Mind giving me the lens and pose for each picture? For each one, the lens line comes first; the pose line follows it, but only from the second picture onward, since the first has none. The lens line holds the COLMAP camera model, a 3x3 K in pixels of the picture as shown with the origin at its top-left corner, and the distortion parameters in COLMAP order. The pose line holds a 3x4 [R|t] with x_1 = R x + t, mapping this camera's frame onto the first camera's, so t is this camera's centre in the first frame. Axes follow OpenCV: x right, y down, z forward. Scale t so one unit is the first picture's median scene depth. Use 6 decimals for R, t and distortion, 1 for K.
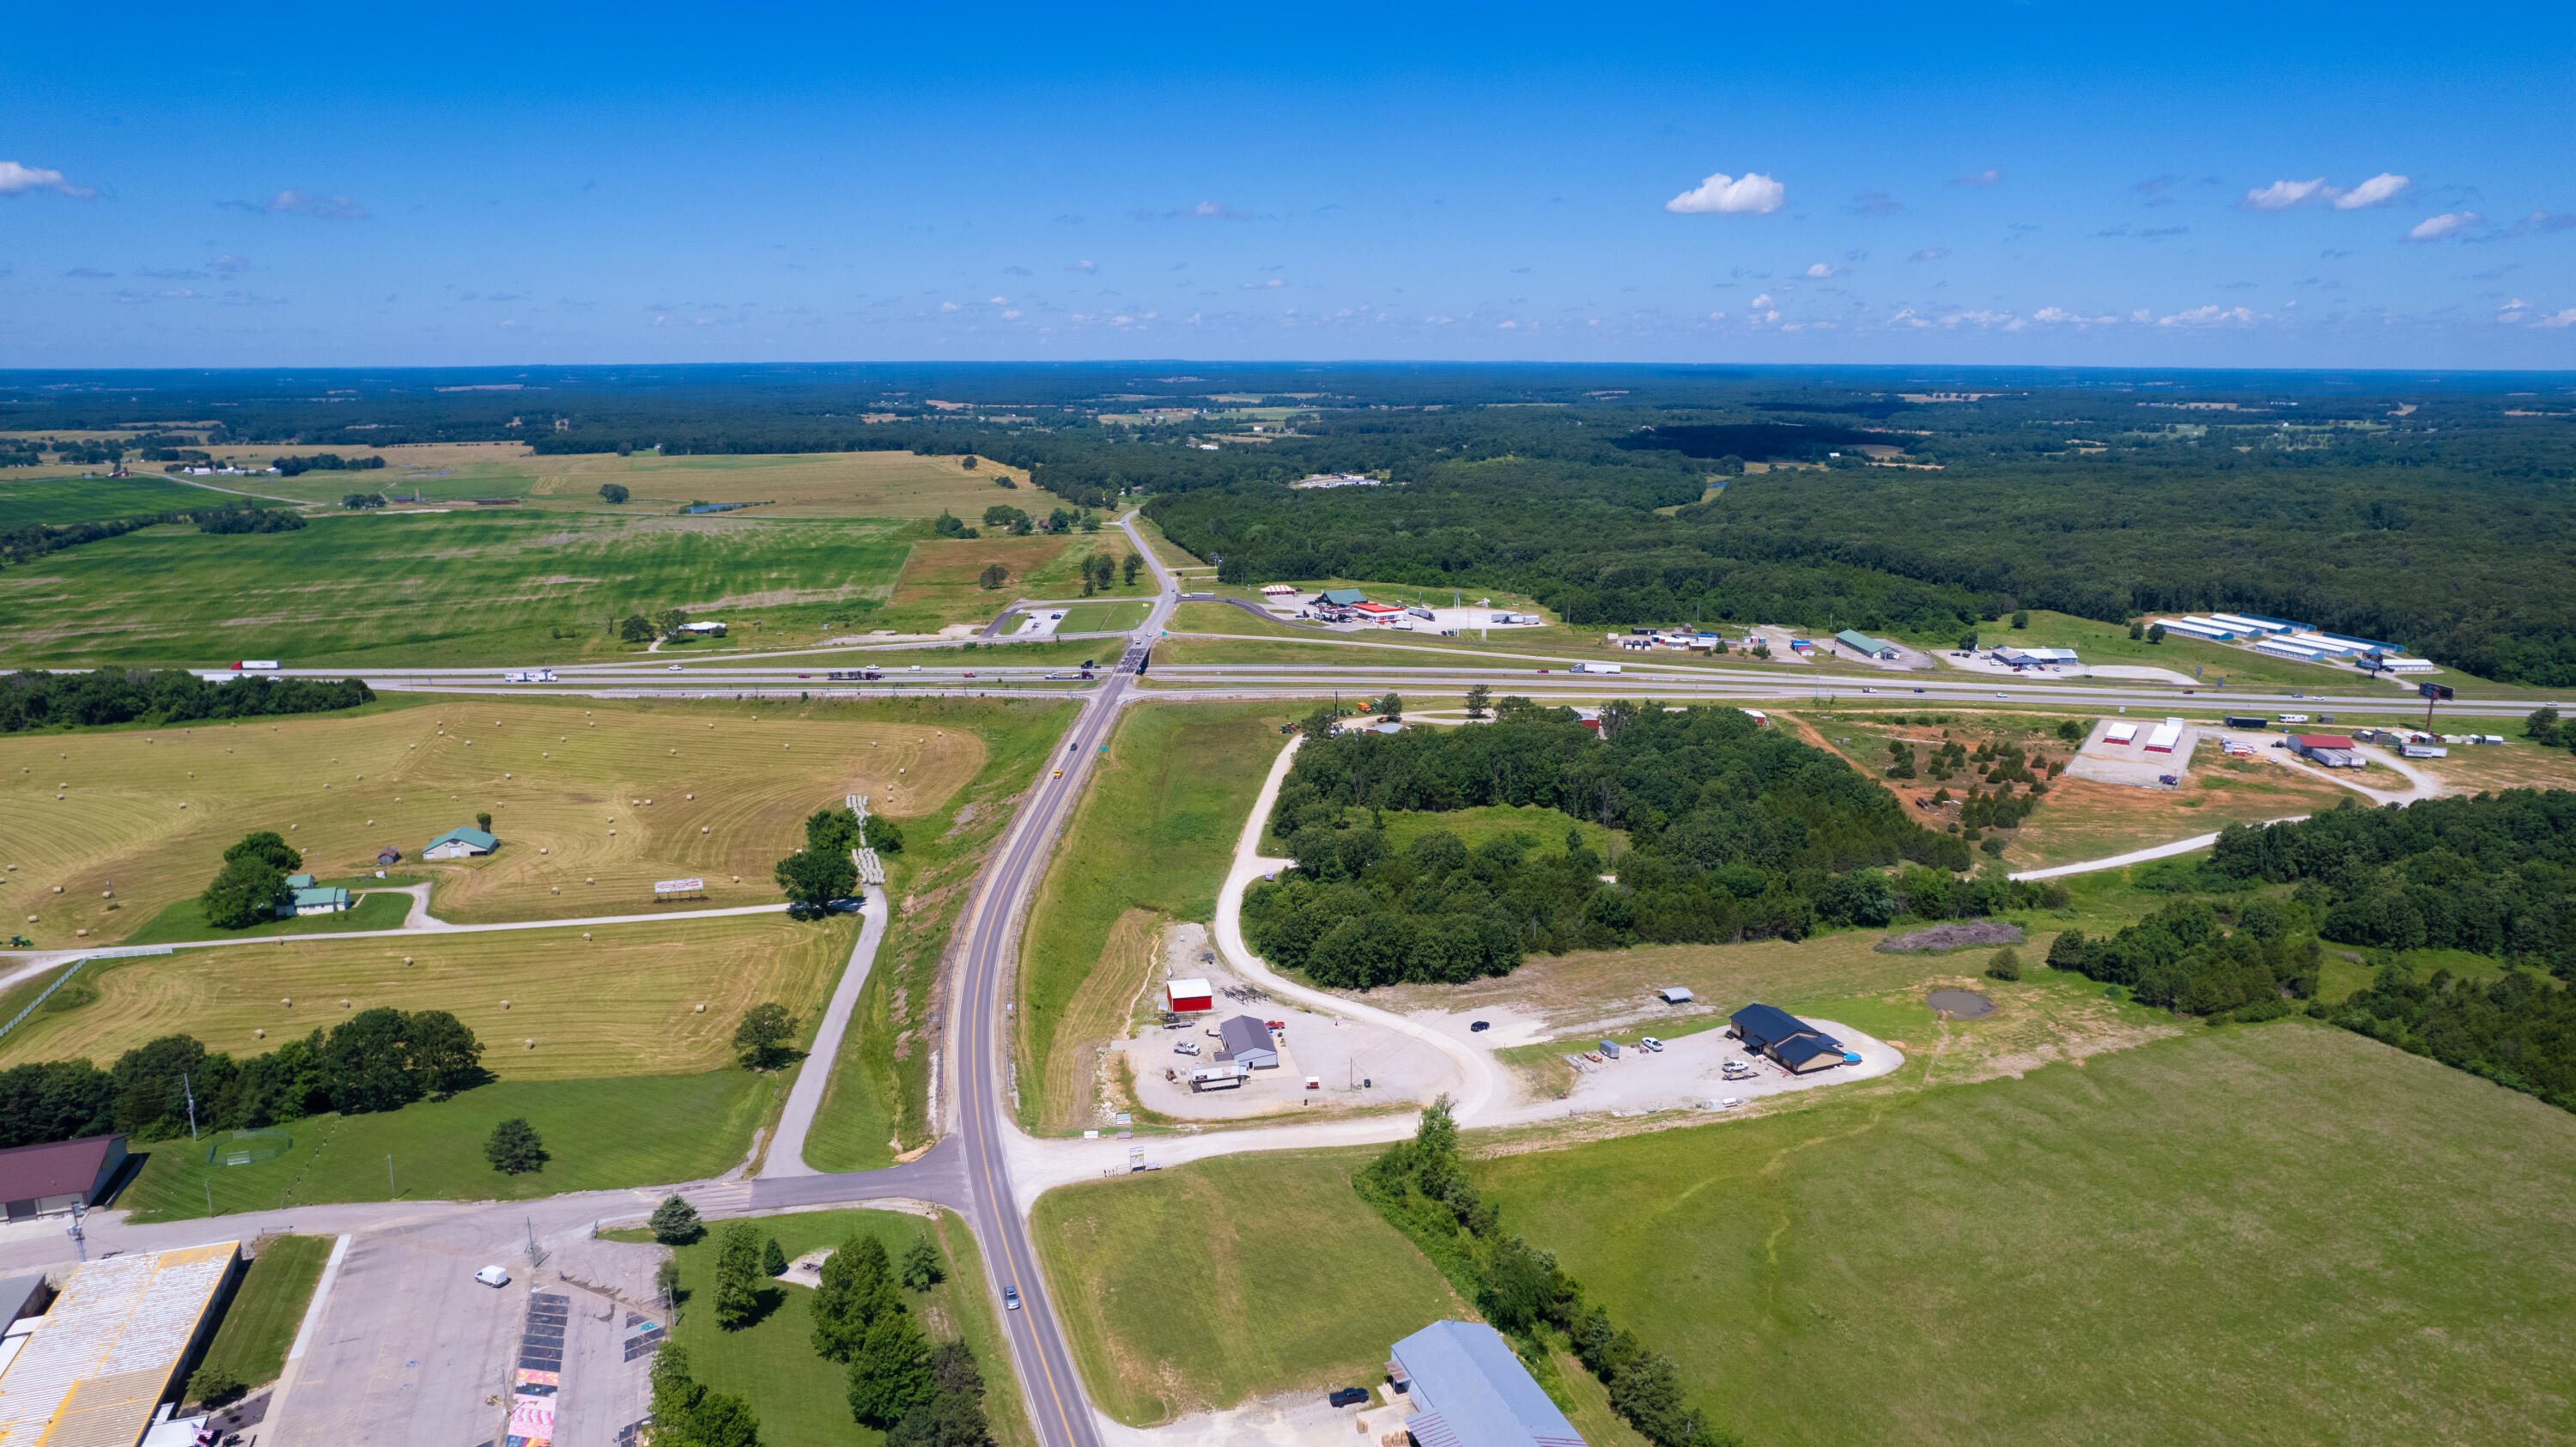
lens RADIAL K [[1640.2, 0, 1288.0], [0, 1640.2, 723.5], [0, 0, 1]] dist [-0.058202, 0.041933]
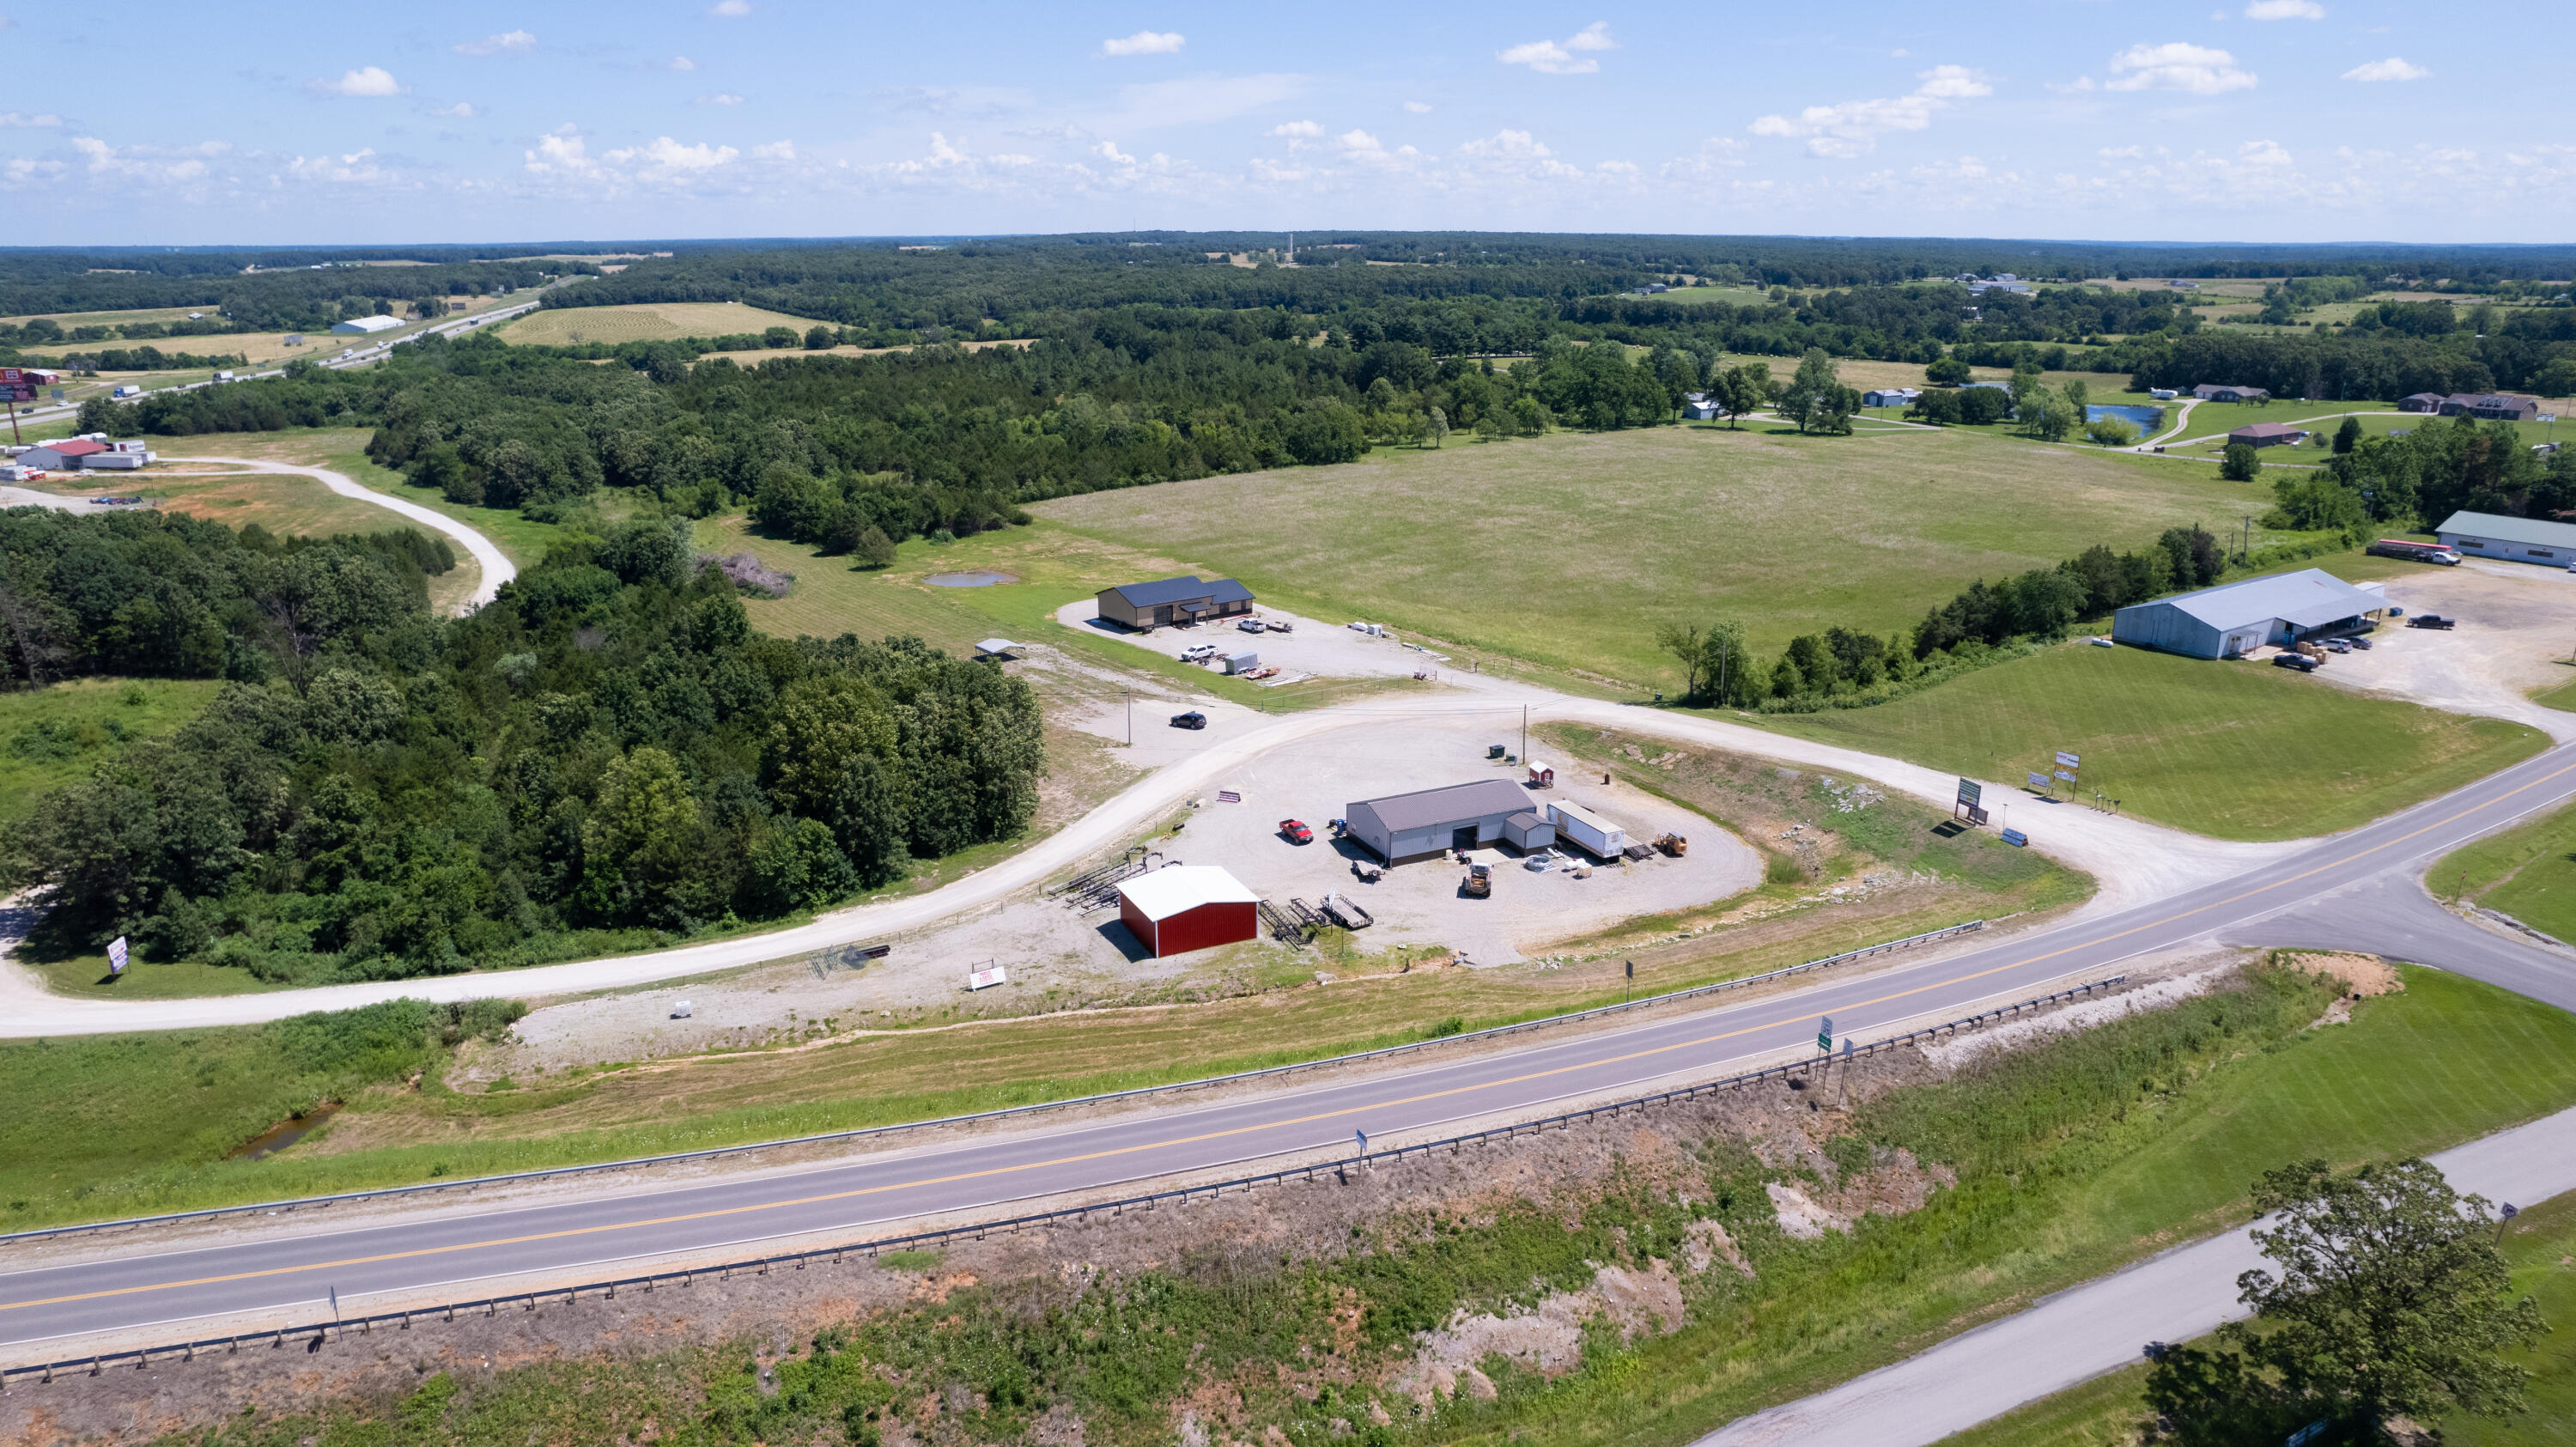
lens RADIAL K [[1640.2, 0, 1288.0], [0, 1640.2, 723.5], [0, 0, 1]] dist [-0.058202, 0.041933]
pose [[-0.255943, -0.279551, 0.925389, -0.251015], [0.213376, 0.917326, 0.336130, -0.002820], [-0.942849, 0.283486, -0.175134, 0.612984]]
